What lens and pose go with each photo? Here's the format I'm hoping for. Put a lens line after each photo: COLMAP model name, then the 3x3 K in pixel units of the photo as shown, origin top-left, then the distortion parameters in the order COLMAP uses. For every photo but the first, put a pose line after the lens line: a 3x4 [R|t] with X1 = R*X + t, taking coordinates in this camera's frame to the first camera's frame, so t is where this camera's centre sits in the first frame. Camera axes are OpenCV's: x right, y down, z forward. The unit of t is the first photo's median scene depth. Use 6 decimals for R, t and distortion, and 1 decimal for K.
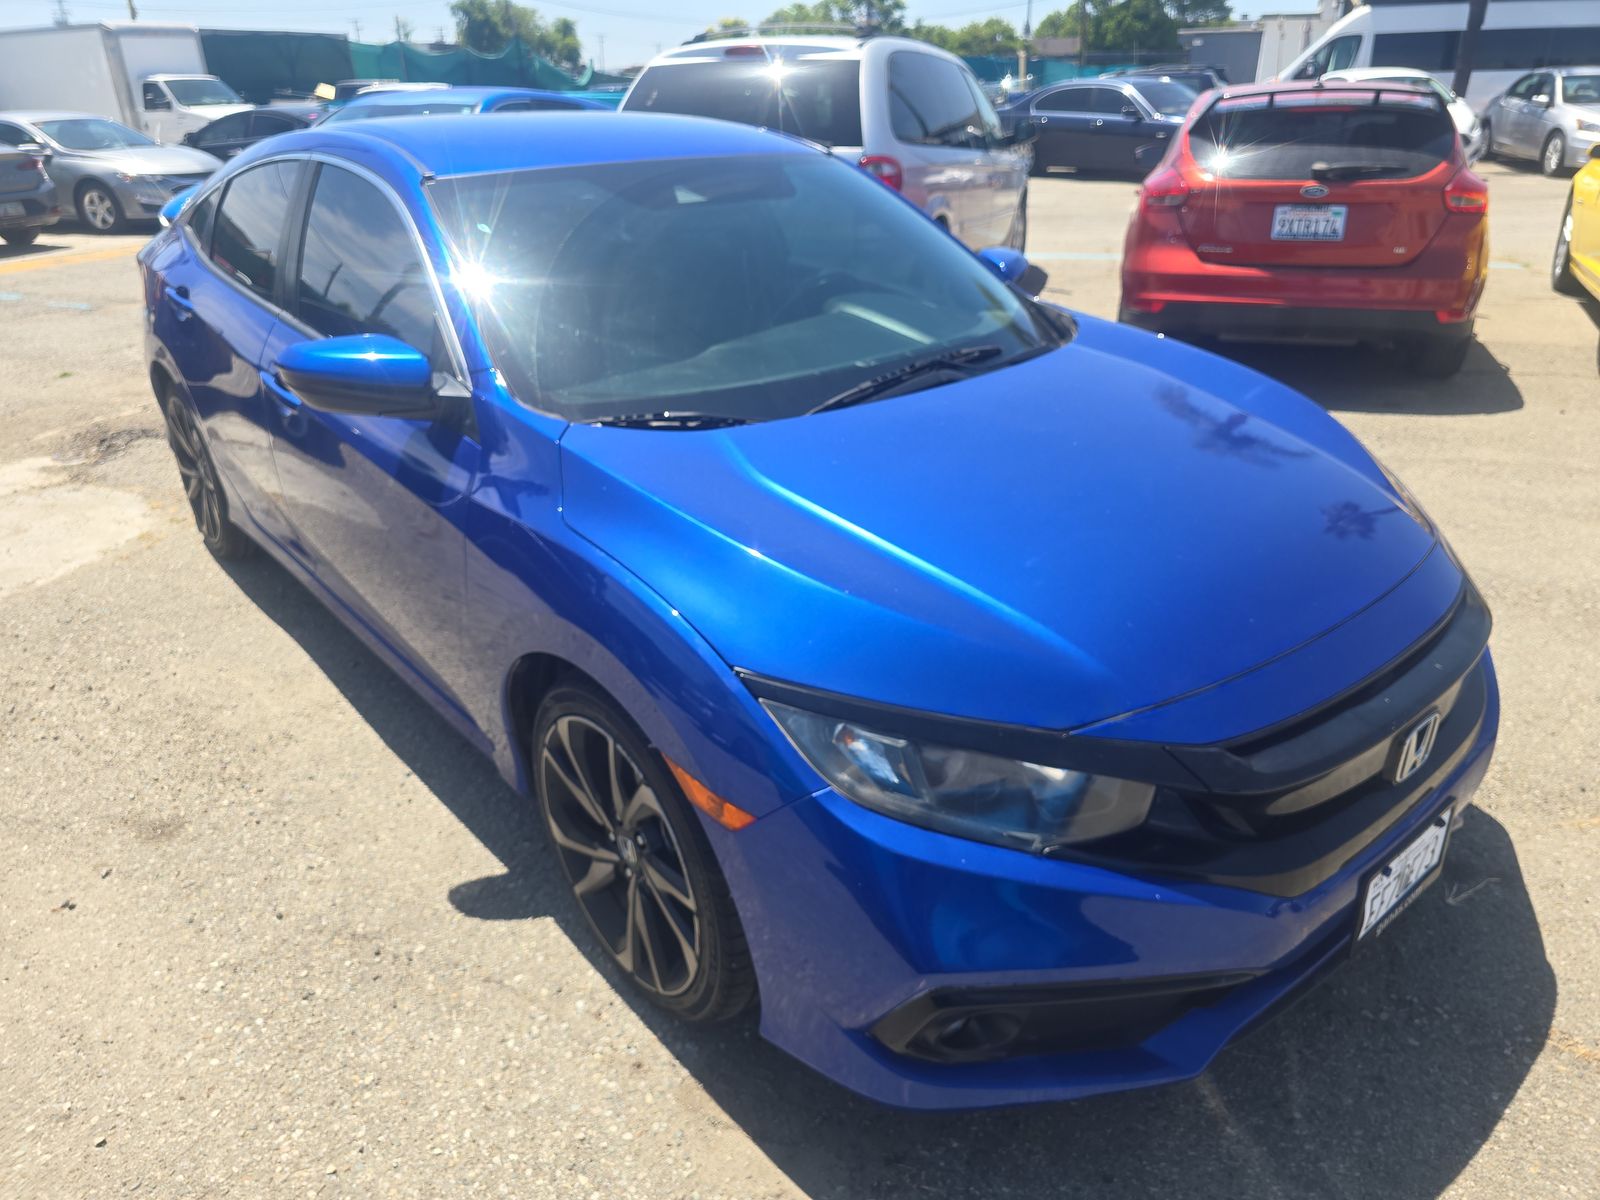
lens RADIAL K [[1107.9, 0, 823.1], [0, 1107.9, 600.1], [0, 0, 1]] dist [0.011123, -0.007398]
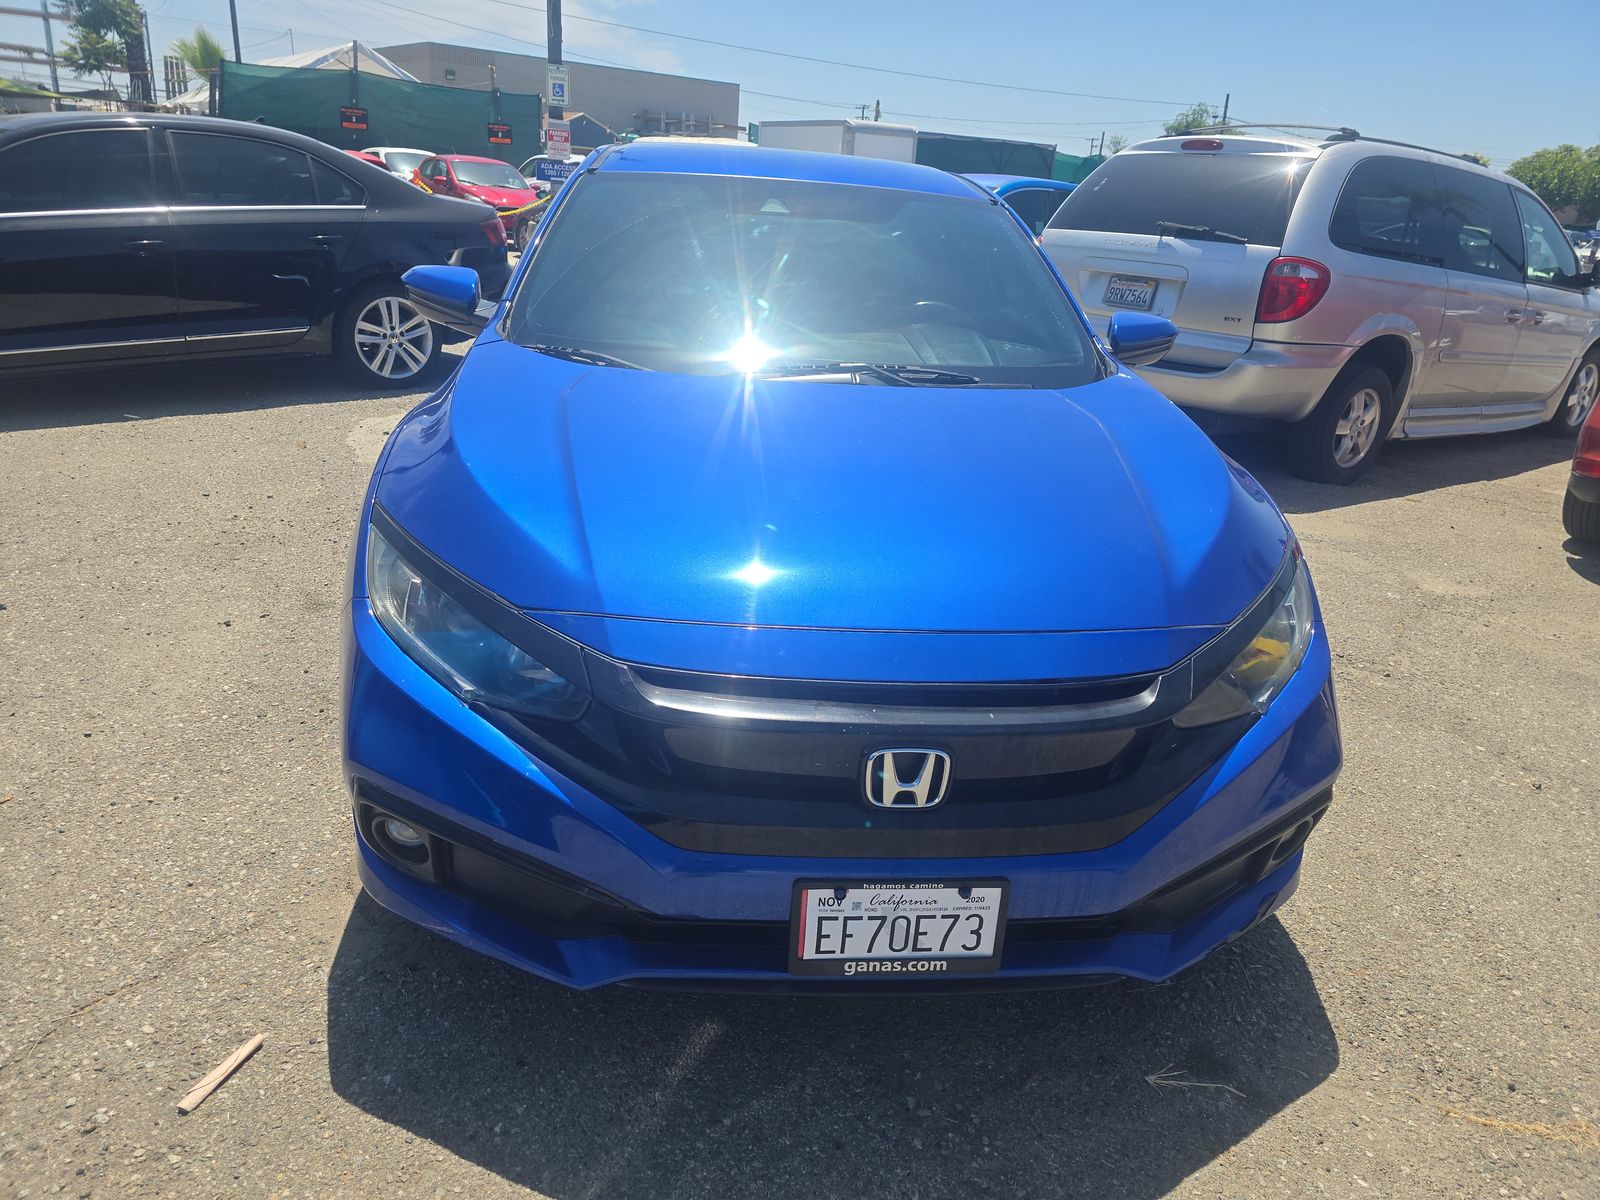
lens RADIAL K [[1107.9, 0, 823.1], [0, 1107.9, 600.1], [0, 0, 1]] dist [0.011123, -0.007398]
pose [[0.821769, 0.263004, -0.505494, 0.707813], [-0.309439, 0.950883, -0.008311, 0.017486], [0.478479, 0.163250, 0.862790, 0.120923]]
